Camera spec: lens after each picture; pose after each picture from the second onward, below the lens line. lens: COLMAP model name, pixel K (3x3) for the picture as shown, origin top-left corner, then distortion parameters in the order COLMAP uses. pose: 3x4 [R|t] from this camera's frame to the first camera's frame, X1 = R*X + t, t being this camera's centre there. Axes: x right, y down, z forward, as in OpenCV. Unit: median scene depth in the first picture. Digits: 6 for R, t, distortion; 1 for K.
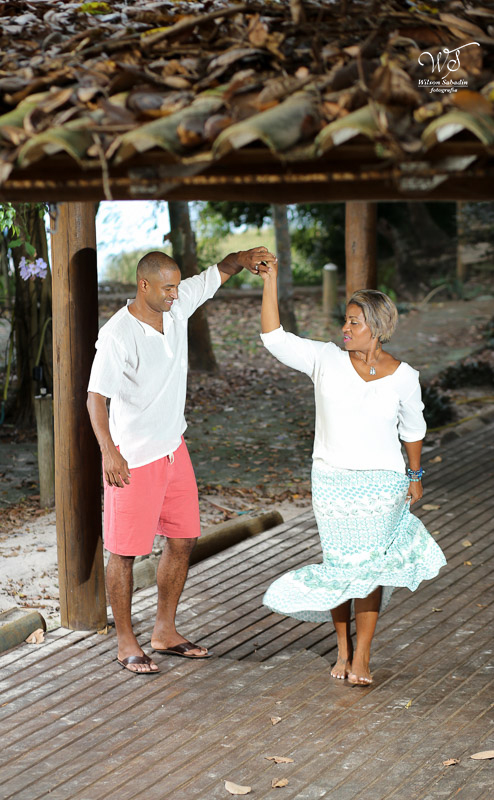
lens RADIAL K [[2018.5, 0, 247.3], [0, 2018.5, 400.3], [0, 0, 1]] dist [-0.185774, 0.000000]
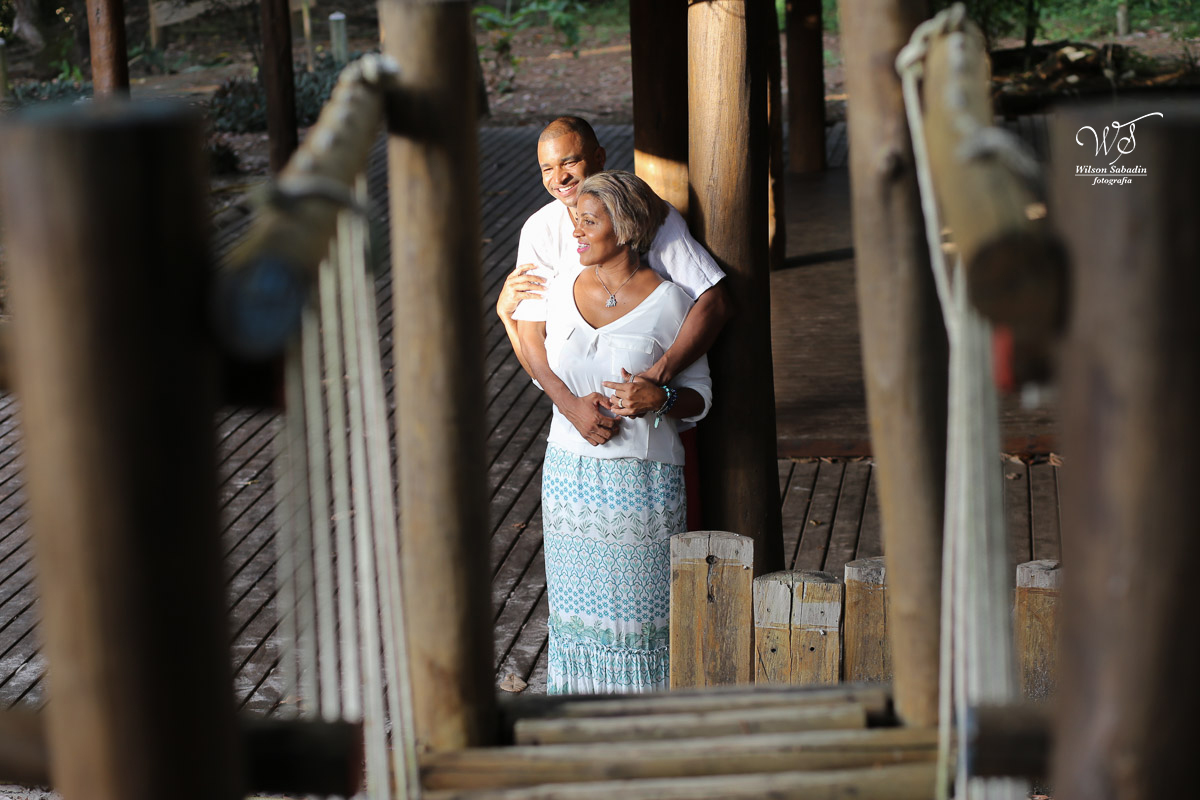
lens RADIAL K [[2951.5, 0, 599.9], [0, 2951.5, 400.1], [0, 0, 1]] dist [-0.123230, 0.000000]
pose [[0.959764, -0.087666, 0.266774, -0.047829], [0.071356, 0.994974, 0.070250, 0.008420], [-0.271592, -0.048387, 0.961195, -0.149530]]
